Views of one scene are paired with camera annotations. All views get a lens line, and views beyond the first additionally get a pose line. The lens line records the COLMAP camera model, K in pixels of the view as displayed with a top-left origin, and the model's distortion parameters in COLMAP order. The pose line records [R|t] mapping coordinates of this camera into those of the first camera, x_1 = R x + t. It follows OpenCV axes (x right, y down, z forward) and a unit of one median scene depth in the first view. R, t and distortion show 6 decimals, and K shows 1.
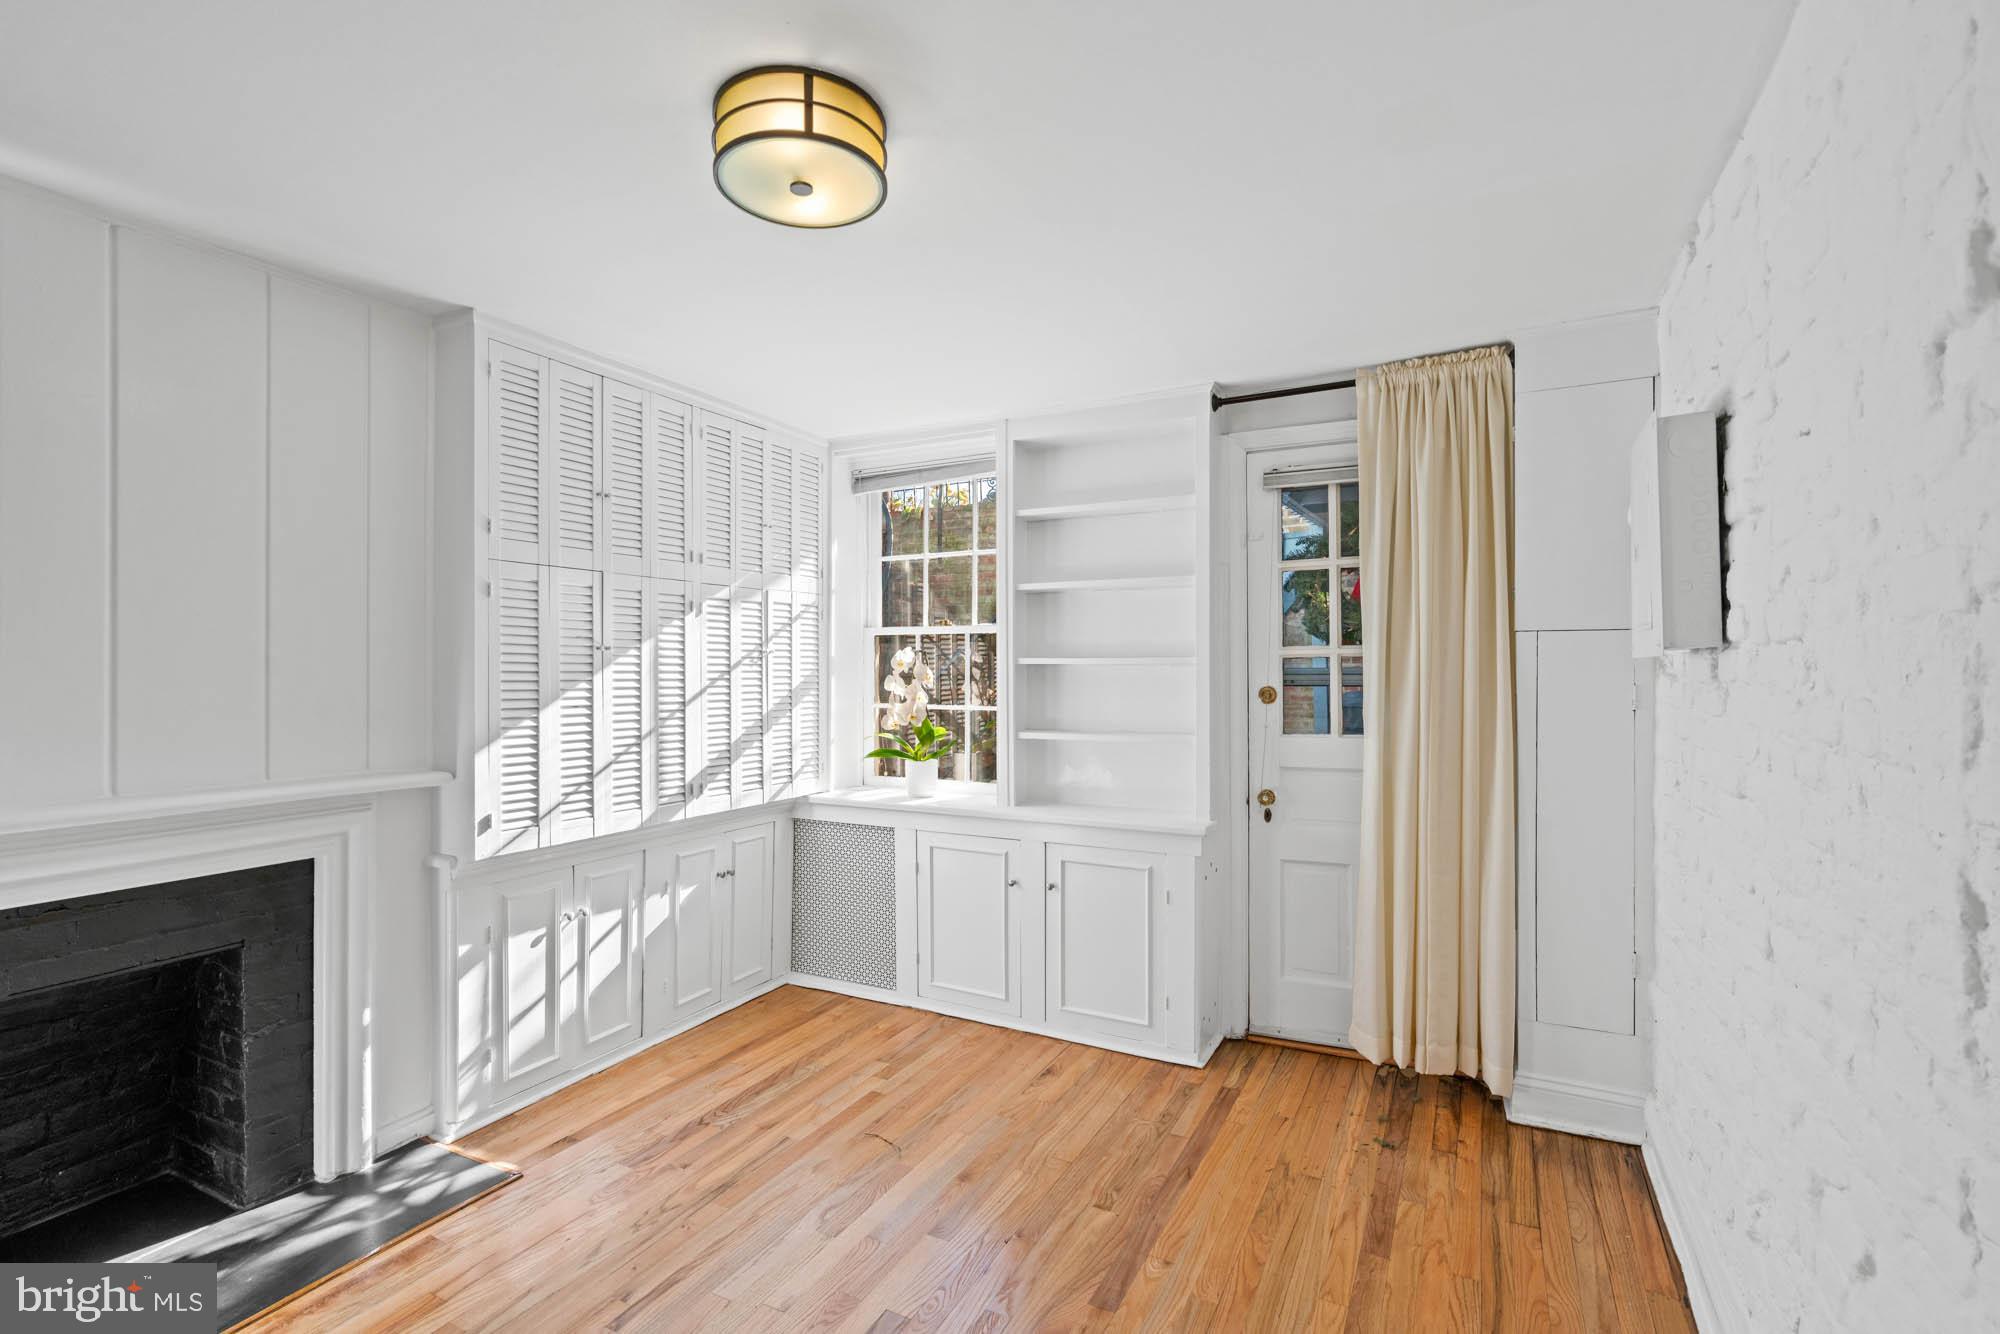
lens RADIAL K [[924.0, 0, 993.4], [0, 924.0, 659.4], [0, 0, 1]] dist [0.000863, 0.000496]
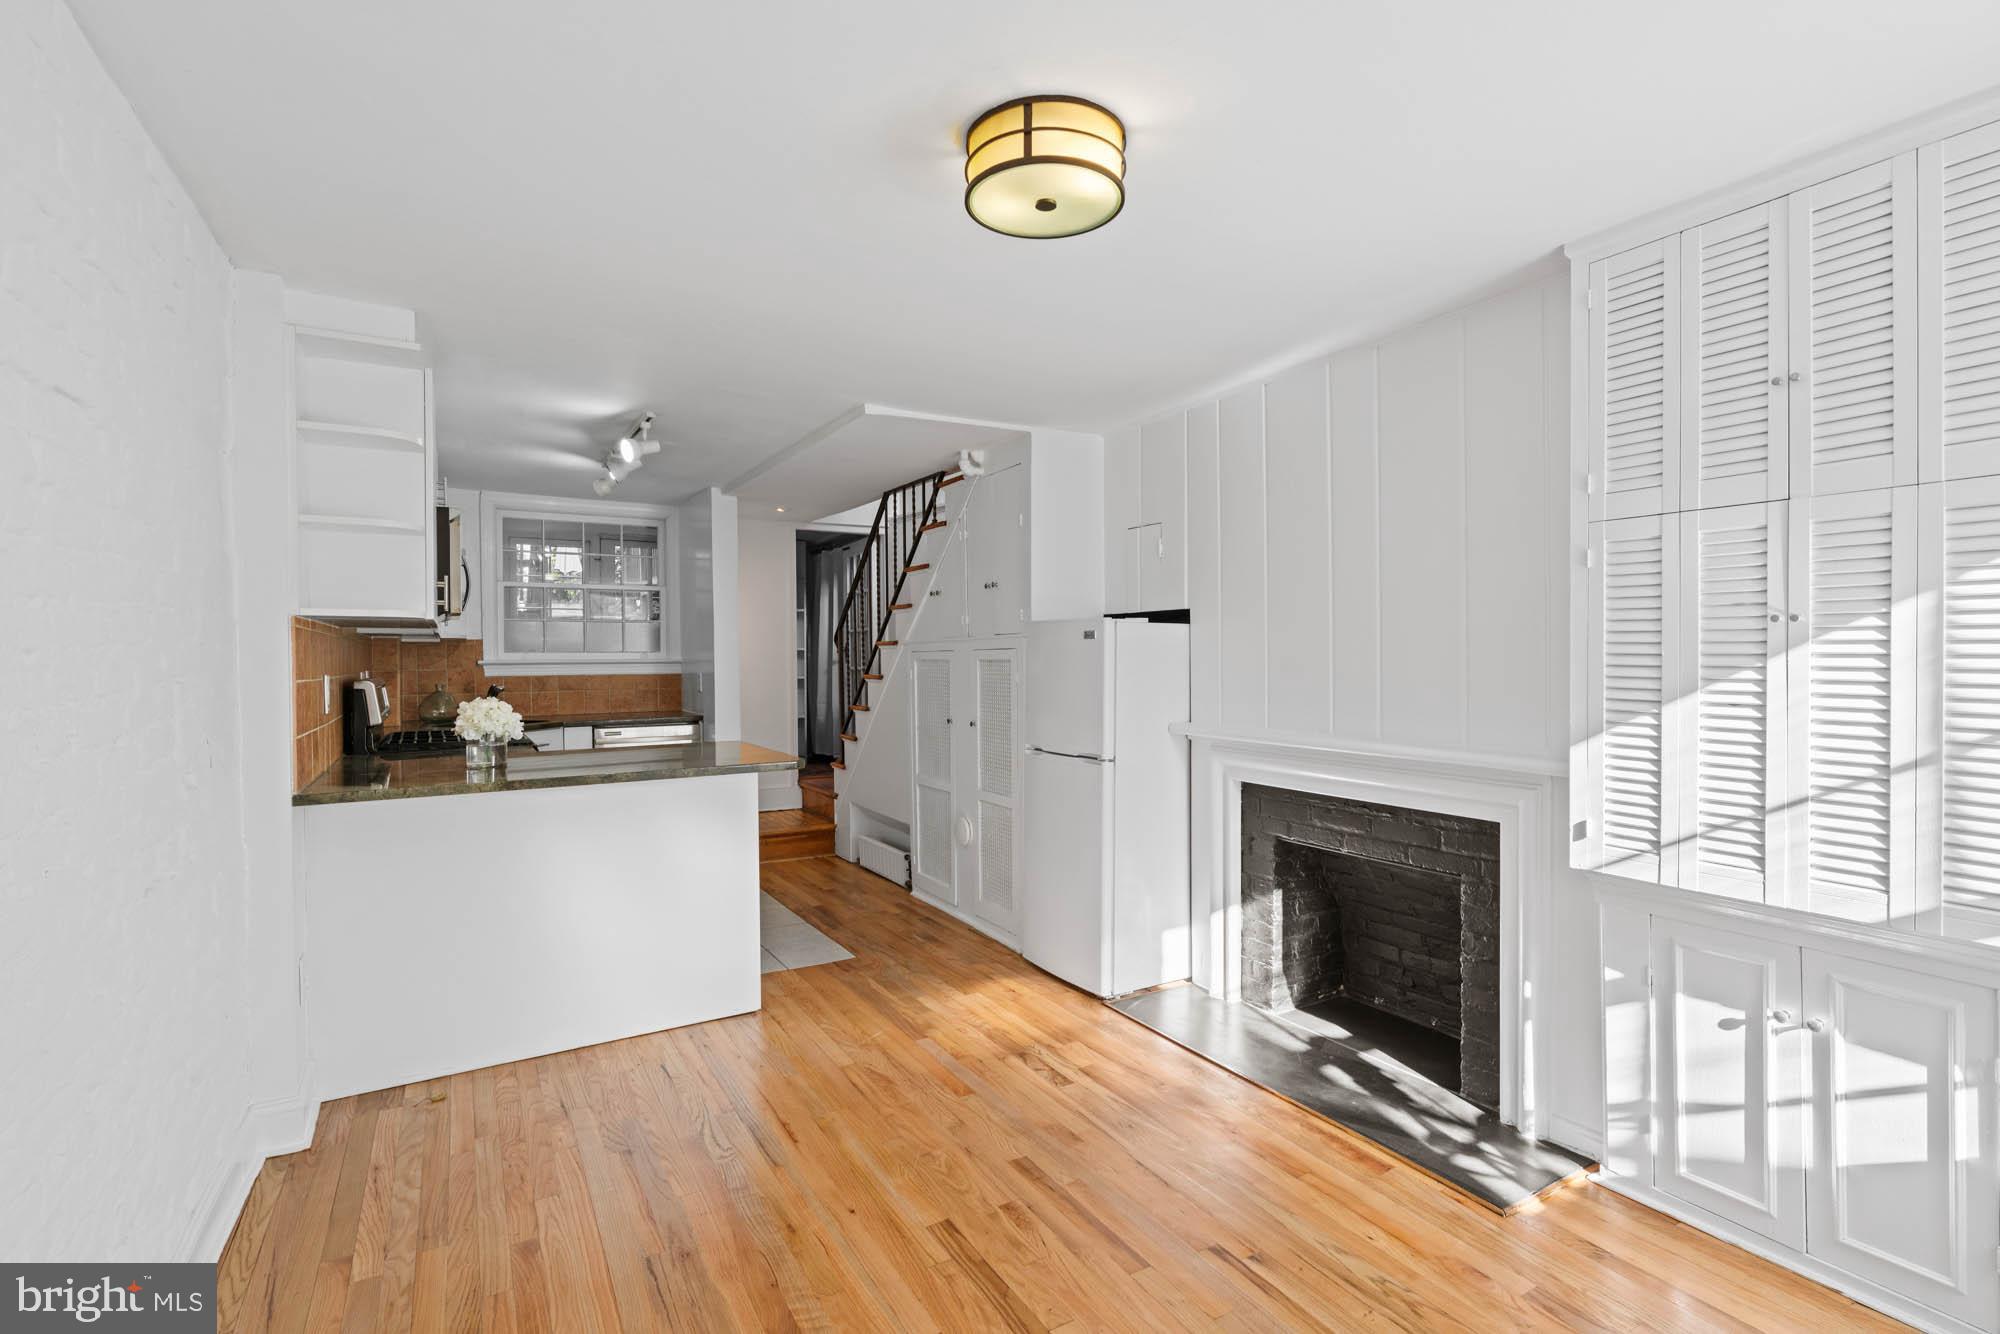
lens RADIAL K [[924.0, 0, 993.4], [0, 924.0, 659.4], [0, 0, 1]] dist [0.000863, 0.000496]
pose [[-0.539677, 0.007748, -0.841836, 0.442077], [0.011823, 0.999929, 0.001624, 0.009669], [0.841789, -0.009076, -0.539731, 0.930106]]
